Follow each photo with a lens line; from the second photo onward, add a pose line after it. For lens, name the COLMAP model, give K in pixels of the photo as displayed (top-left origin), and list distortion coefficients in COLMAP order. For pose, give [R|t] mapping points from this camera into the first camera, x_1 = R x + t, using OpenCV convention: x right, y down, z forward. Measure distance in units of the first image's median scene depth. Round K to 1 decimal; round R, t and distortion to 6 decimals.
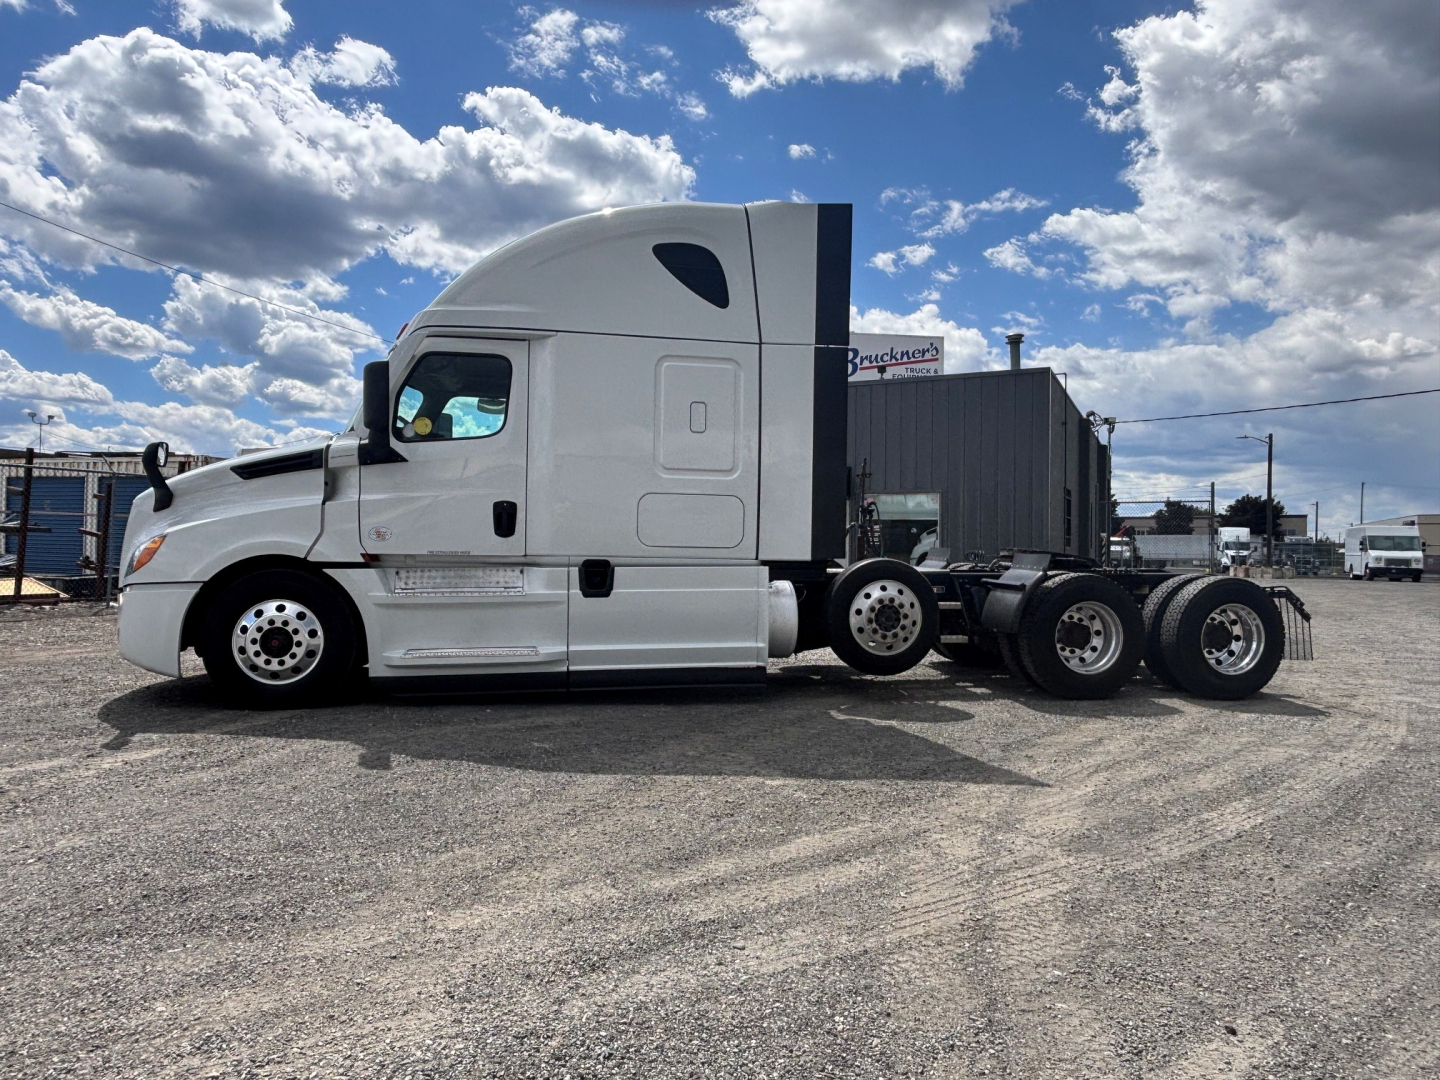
lens RADIAL K [[972.1, 0, 707.1], [0, 972.1, 540.5], [0, 0, 1]] dist [0.045207, -0.001338]
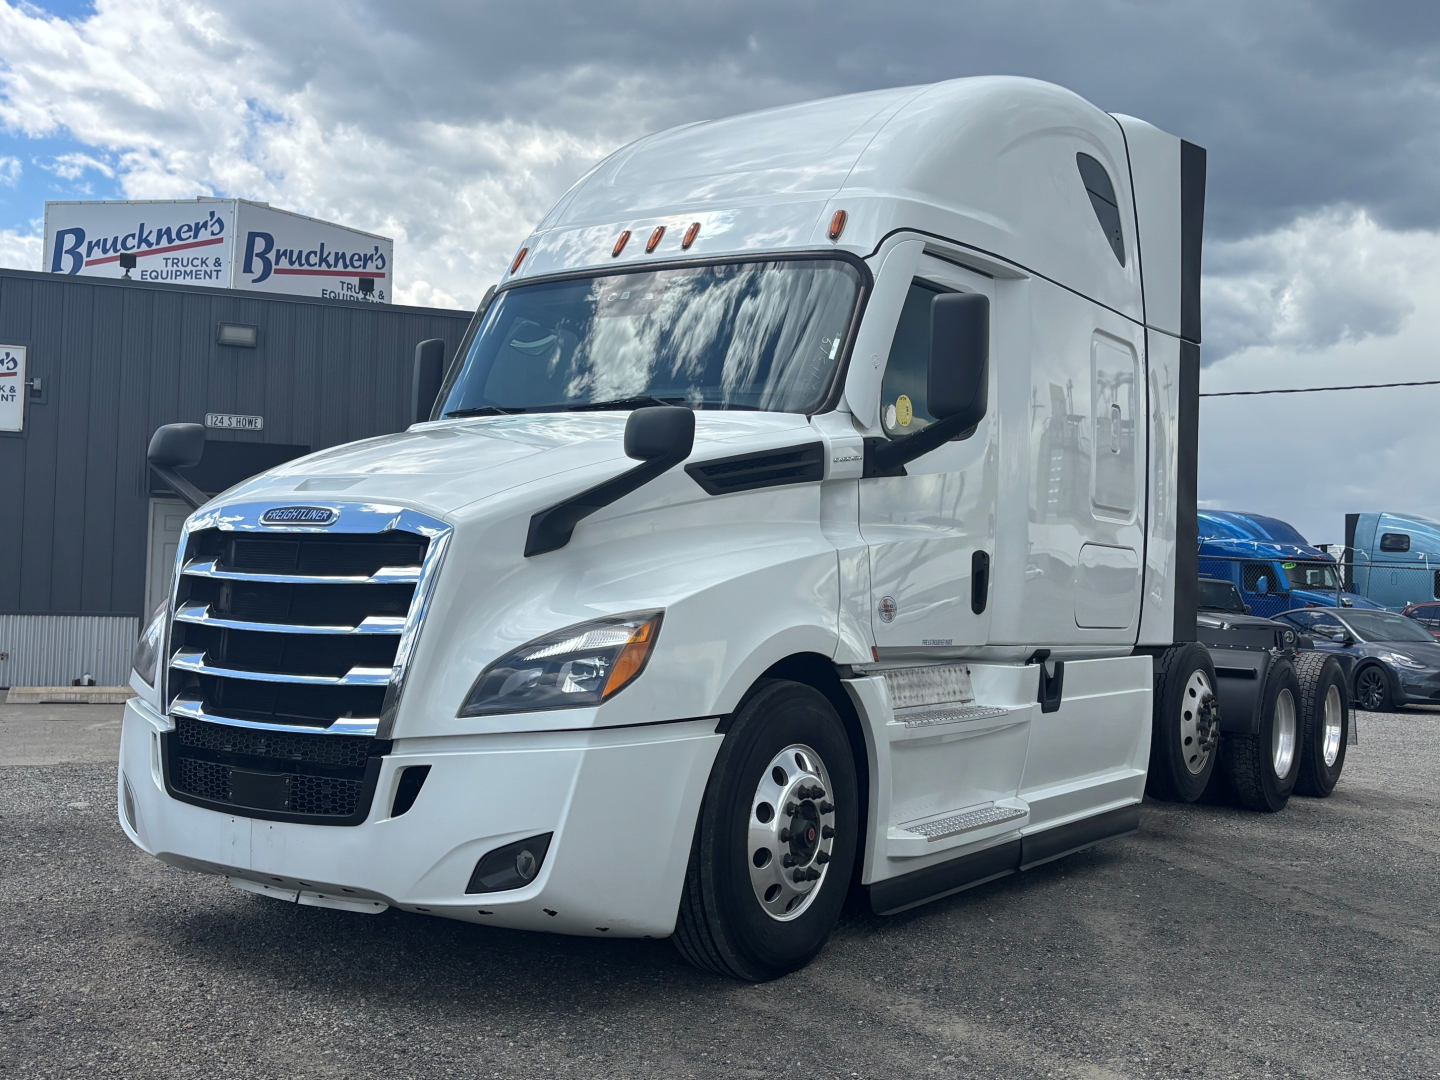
lens RADIAL K [[1652.2, 0, 724.2], [0, 1652.2, 535.1], [0, 0, 1]] dist [-0.055237, 0.000000]
pose [[0.698131, 0.032670, 0.715224, -0.245796], [-0.023673, 0.999465, -0.022547, -0.005993], [-0.715579, -0.001191, 0.698531, 0.104394]]
